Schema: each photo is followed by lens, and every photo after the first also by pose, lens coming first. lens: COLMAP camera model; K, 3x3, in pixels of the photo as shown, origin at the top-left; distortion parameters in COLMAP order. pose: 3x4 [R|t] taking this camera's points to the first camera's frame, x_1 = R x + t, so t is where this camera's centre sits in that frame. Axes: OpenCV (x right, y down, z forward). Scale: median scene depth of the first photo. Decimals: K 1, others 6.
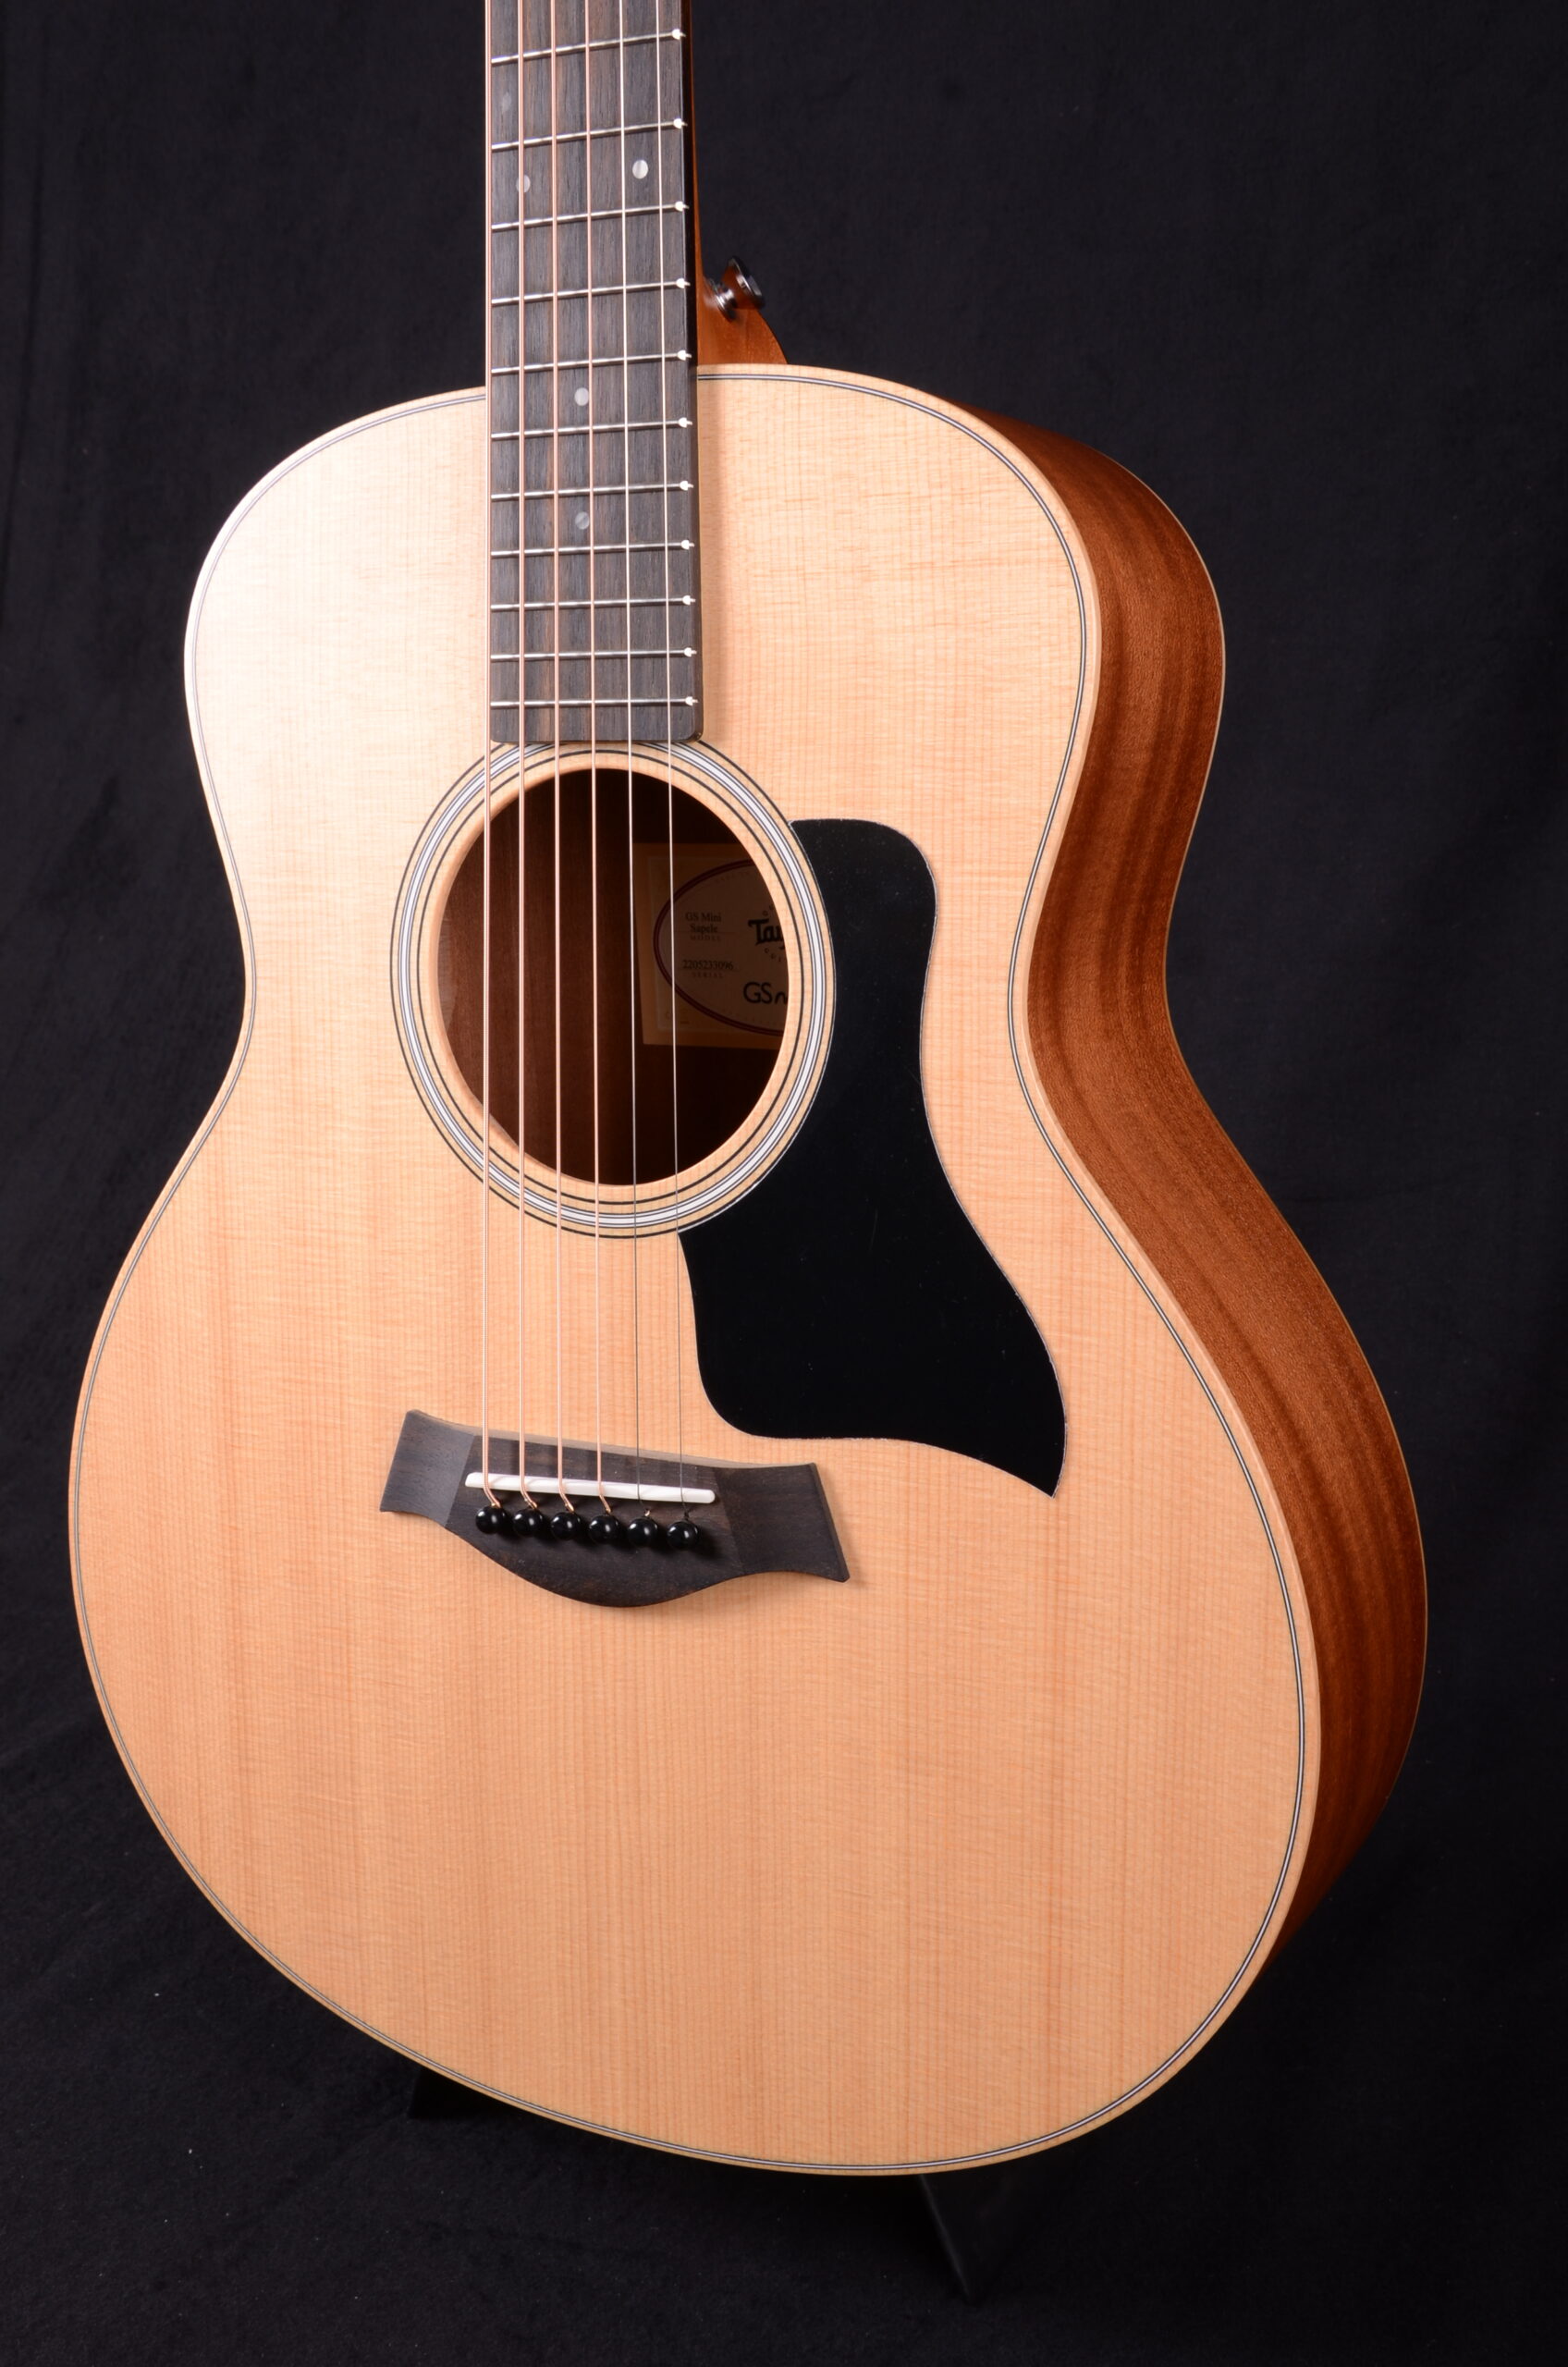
lens RADIAL K [[2575.7, 0, 820.5], [0, 2575.7, 1197.7], [0, 0, 1]] dist [-0.005187, 0.000000]
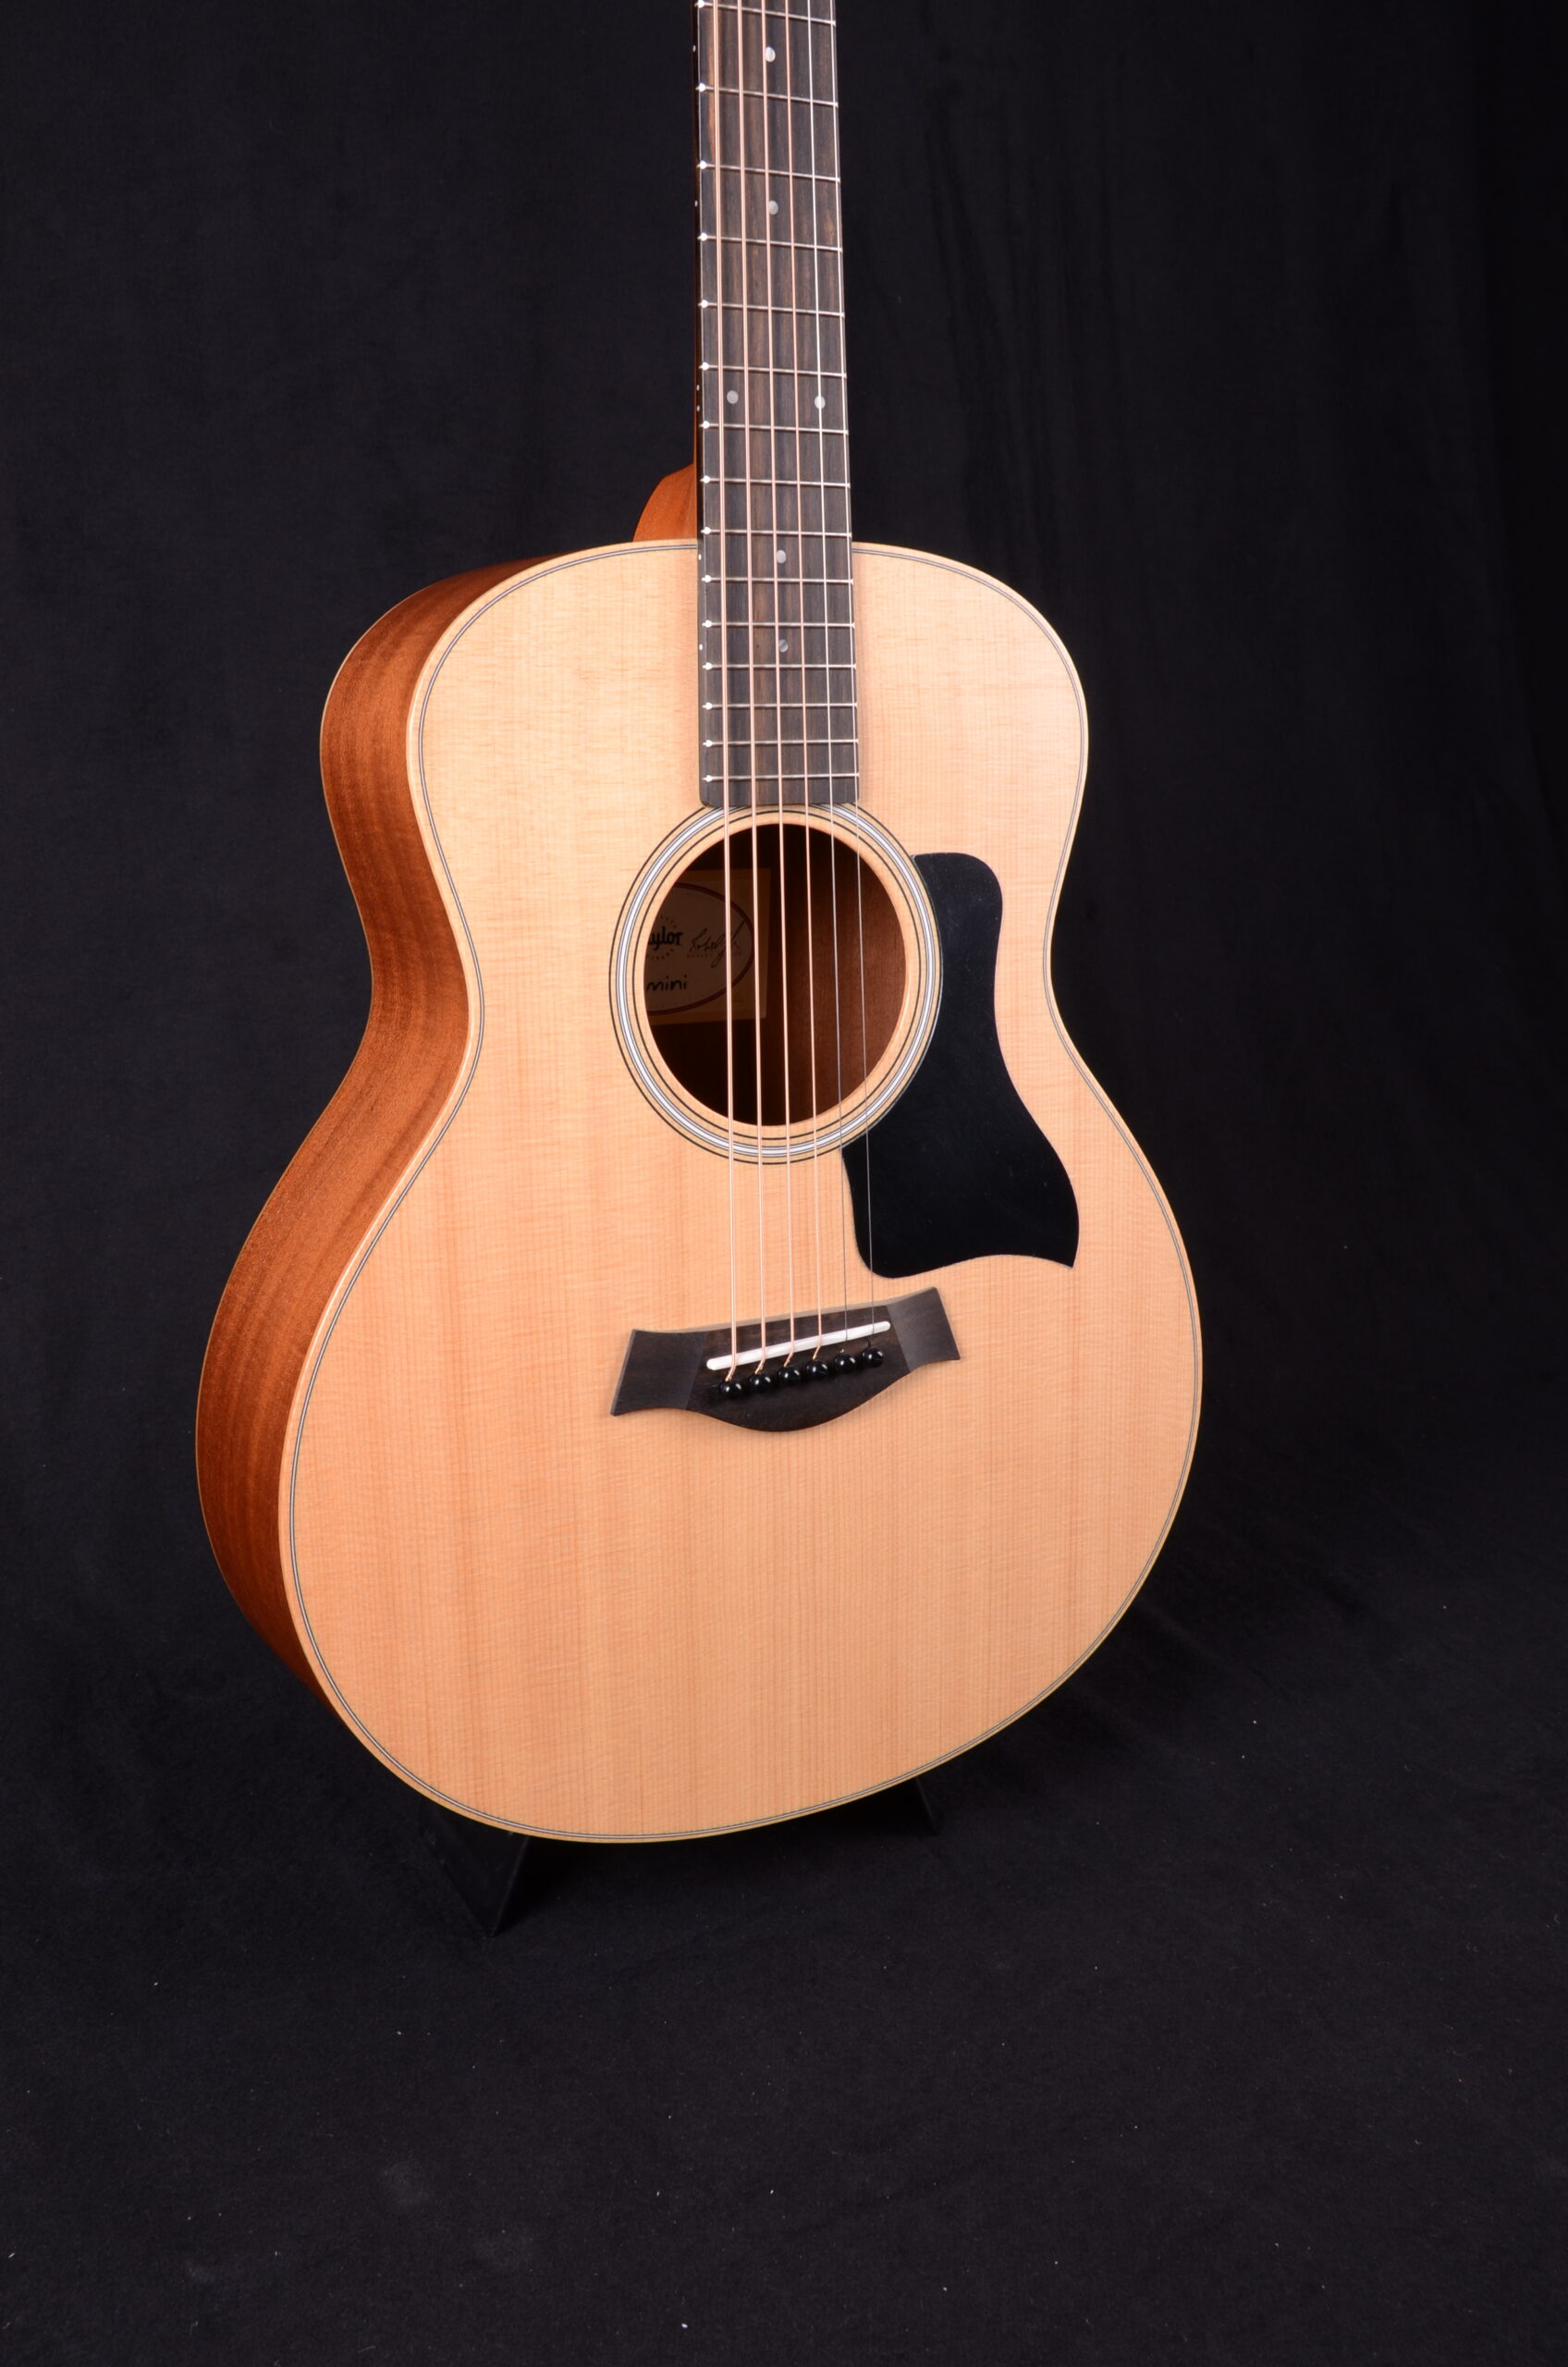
lens RADIAL K [[2426.1, 0, 796.0], [0, 2426.1, 1212.8], [0, 0, 1]] dist [-0.011353, 0.000000]
pose [[0.551499, -0.168797, 0.816919, -1.192983], [0.142744, 0.983965, 0.106947, -0.100756], [-0.821872, 0.057629, 0.566750, 0.271362]]
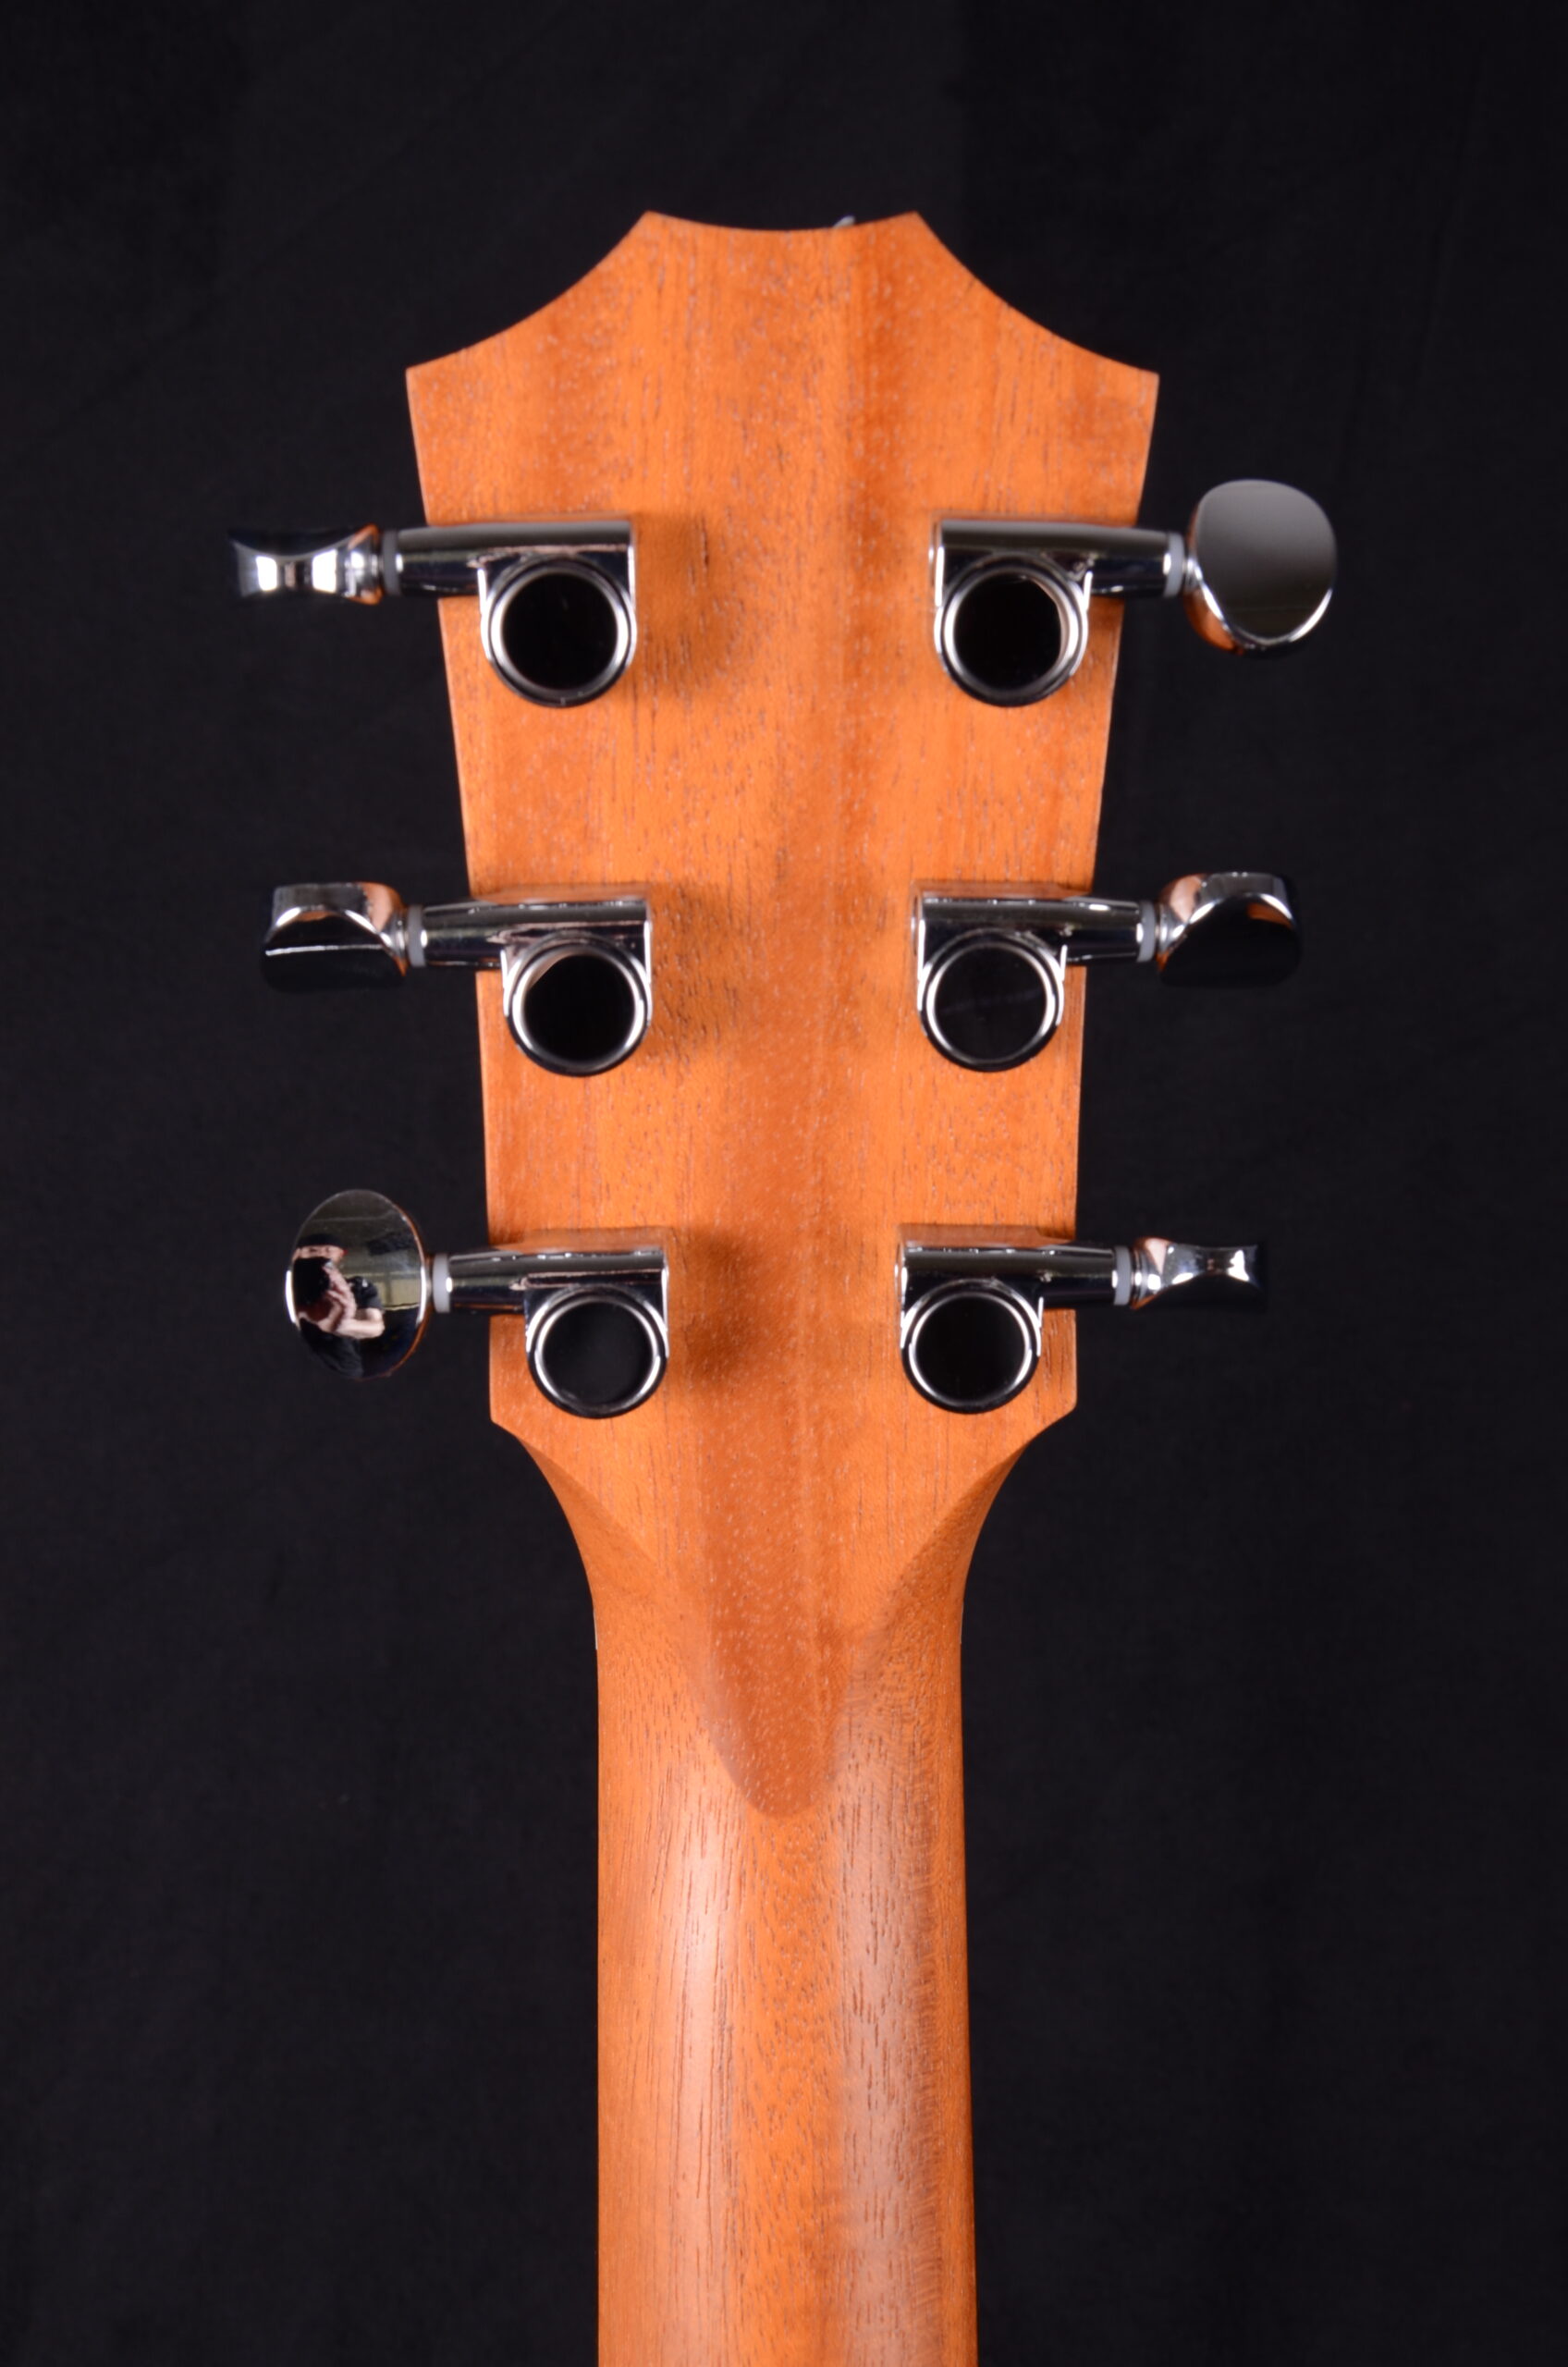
lens RADIAL K [[2575.7, 0, 785.5], [0, 2575.7, 1144.6], [0, 0, 1]] dist [-0.005187, 0.000000]
pose [[0.867890, -0.001742, 0.496754, -0.272036], [0.079802, 0.987495, -0.135961, -0.913040], [-0.490305, 0.157641, 0.857176, 0.605987]]
